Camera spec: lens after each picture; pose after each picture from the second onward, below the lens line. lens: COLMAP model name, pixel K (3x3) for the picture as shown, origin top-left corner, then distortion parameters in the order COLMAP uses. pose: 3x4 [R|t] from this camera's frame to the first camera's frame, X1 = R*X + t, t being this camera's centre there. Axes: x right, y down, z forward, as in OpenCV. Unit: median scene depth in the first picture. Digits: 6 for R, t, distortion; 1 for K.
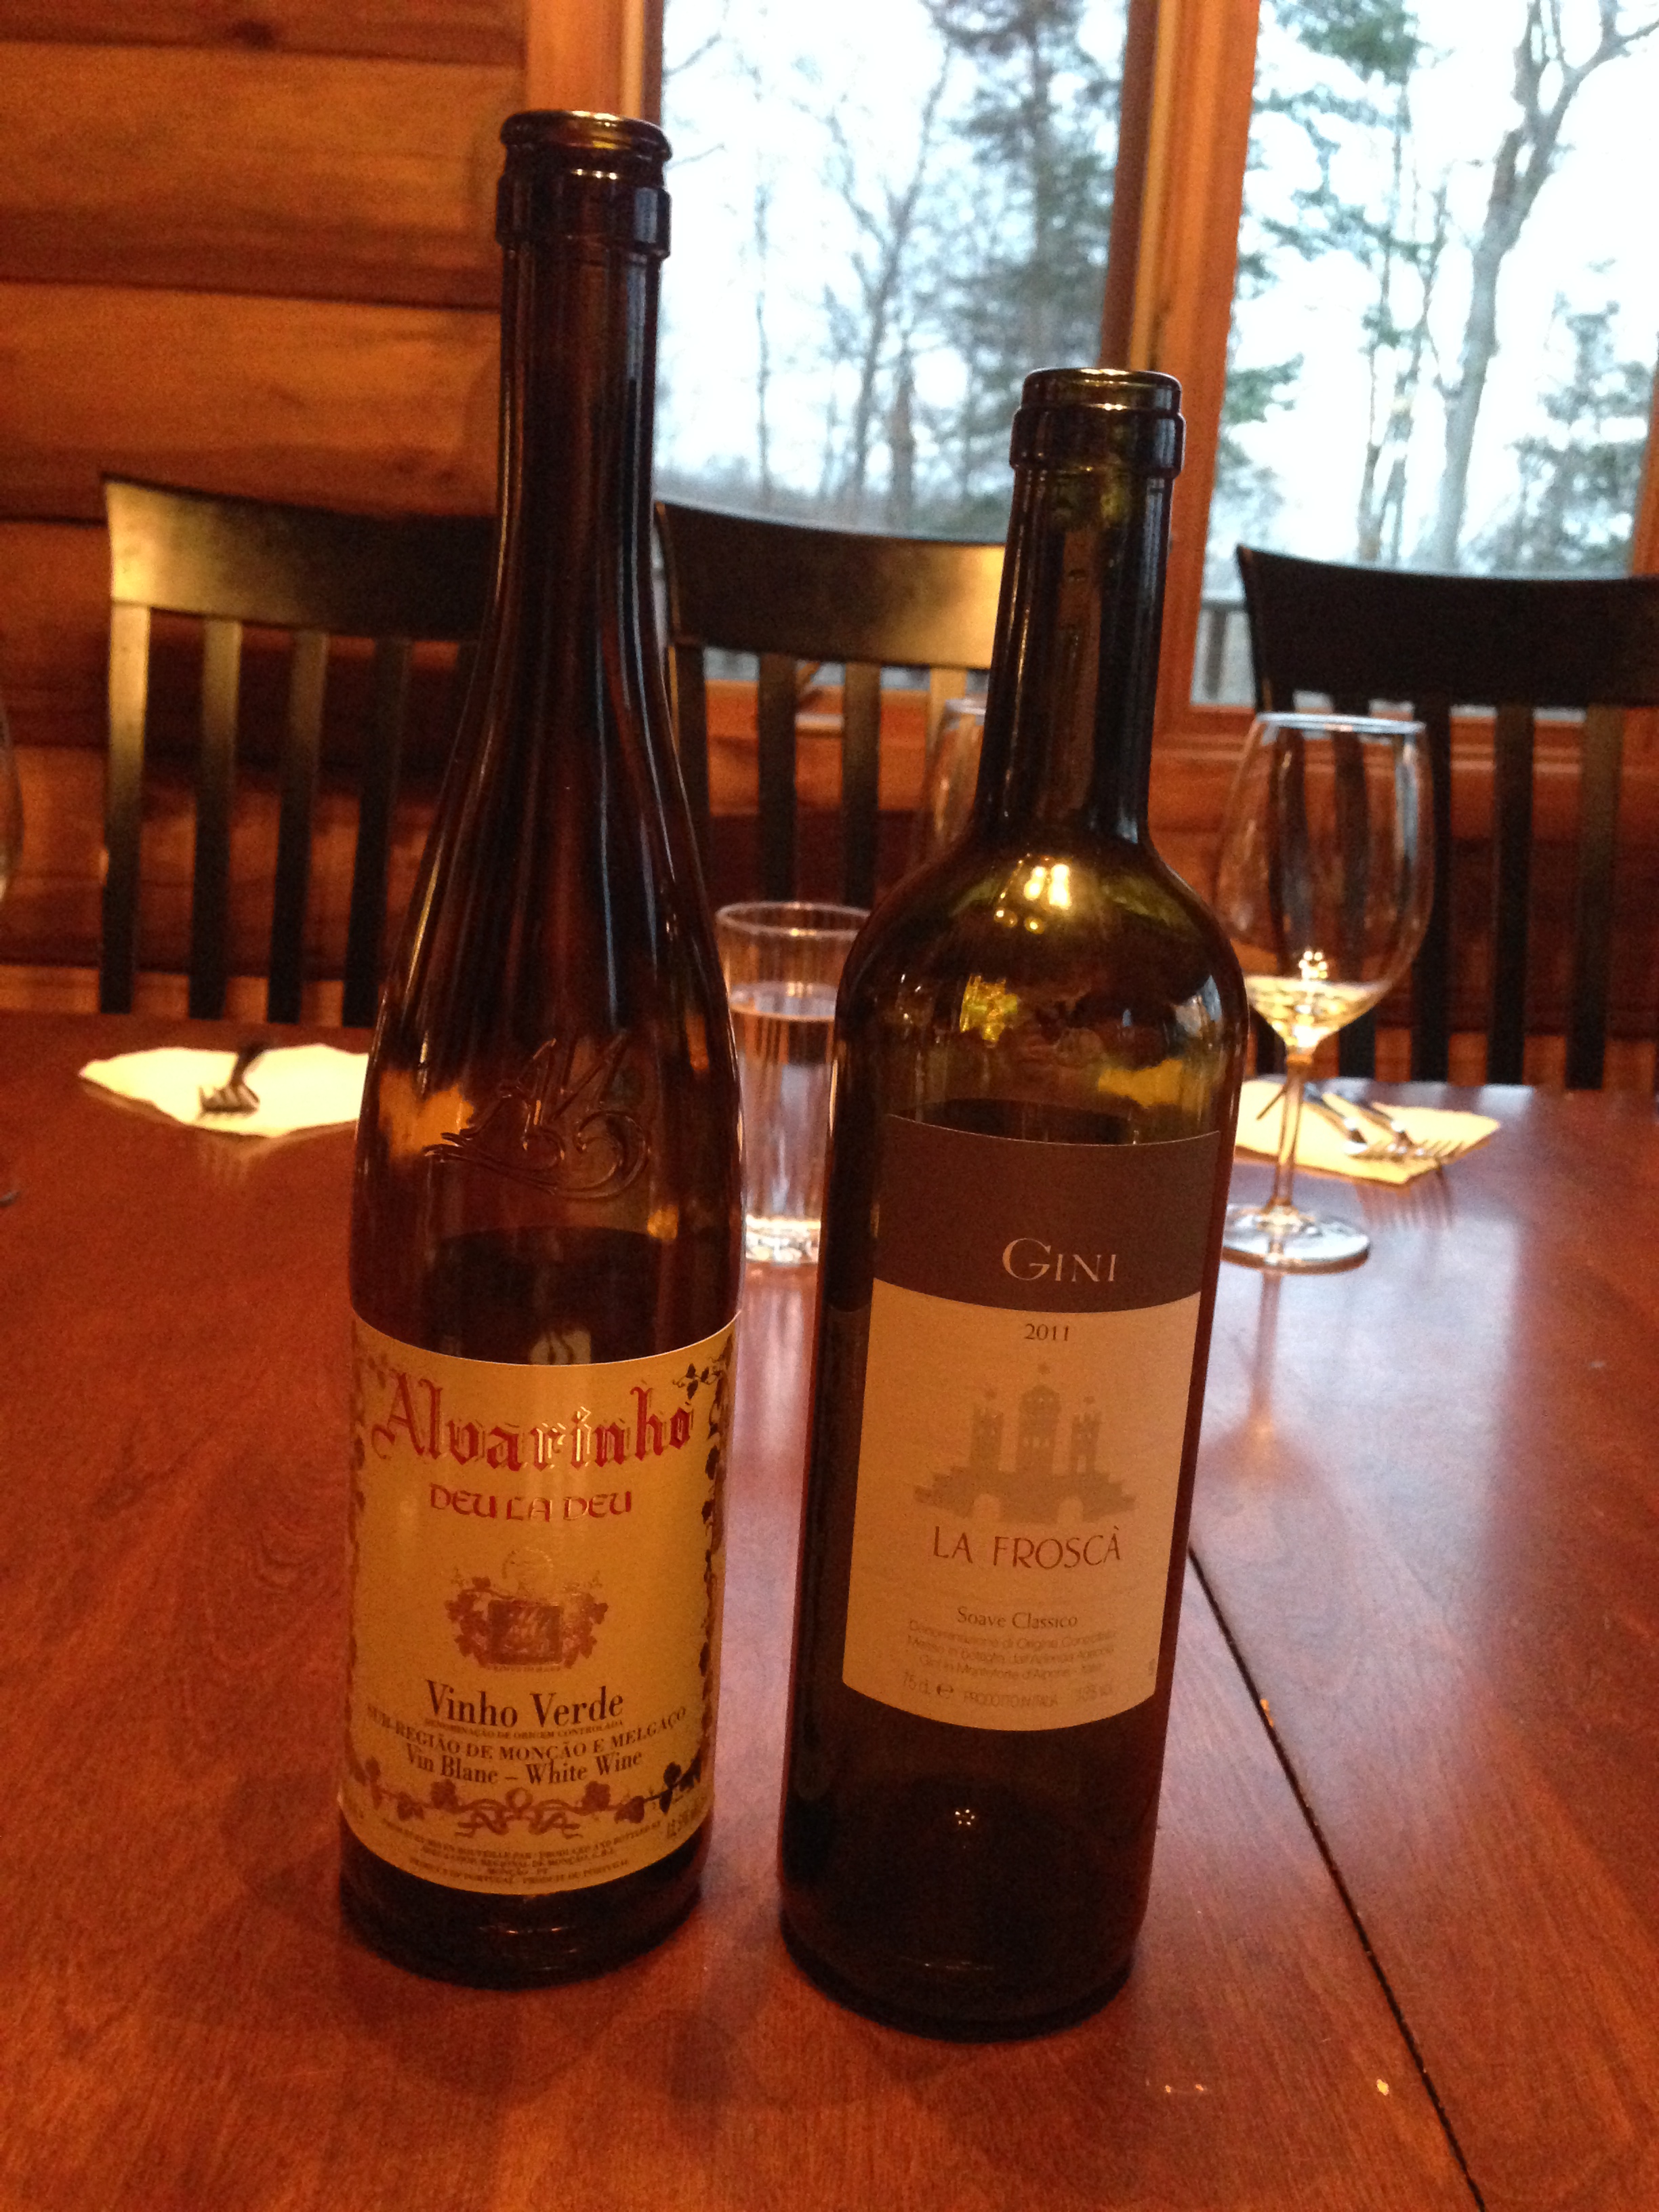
lens RADIAL K [[1990.8, 0, 826.5], [0, 1990.8, 1095.6], [0, 0, 1]] dist [0.120340, -0.214114]
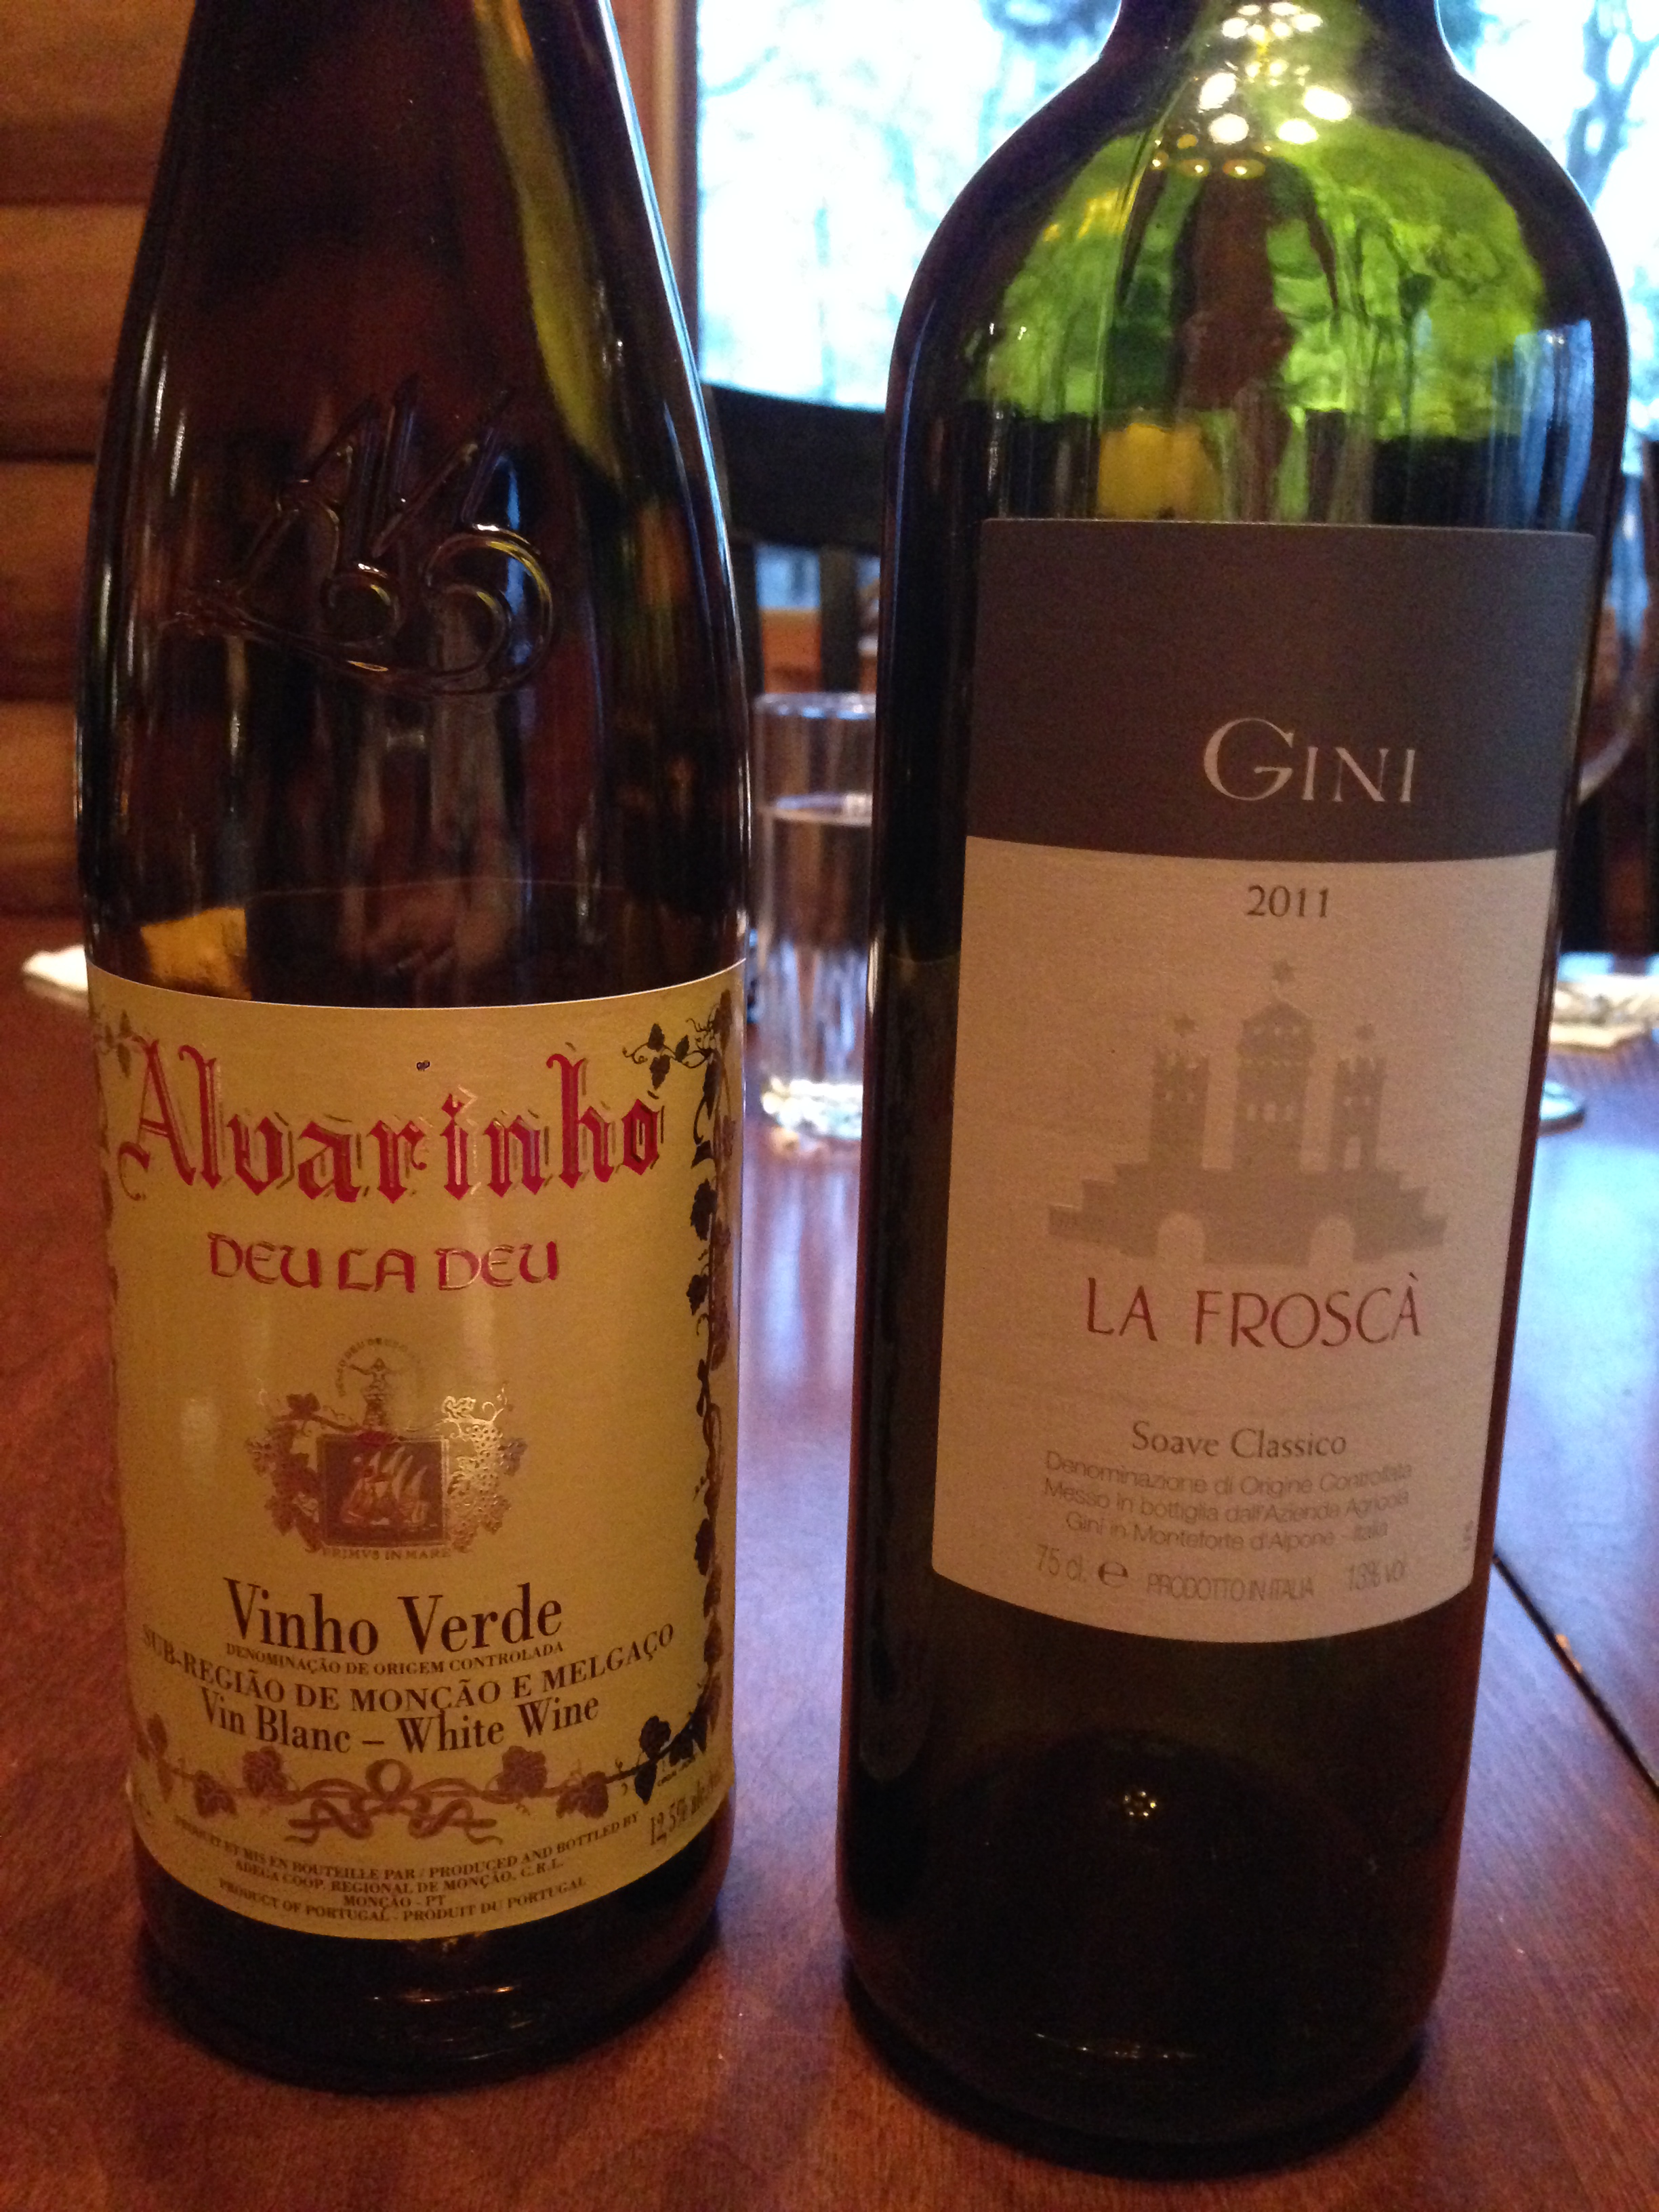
lens RADIAL K [[1990.8, 0, 831.7], [0, 1990.8, 1096.3], [0, 0, 1]] dist [0.120340, -0.214114]
pose [[0.998784, -0.028854, -0.039962, 0.005960], [0.028425, 0.999532, -0.011280, 0.159932], [0.040269, 0.010130, 0.999138, 0.413601]]
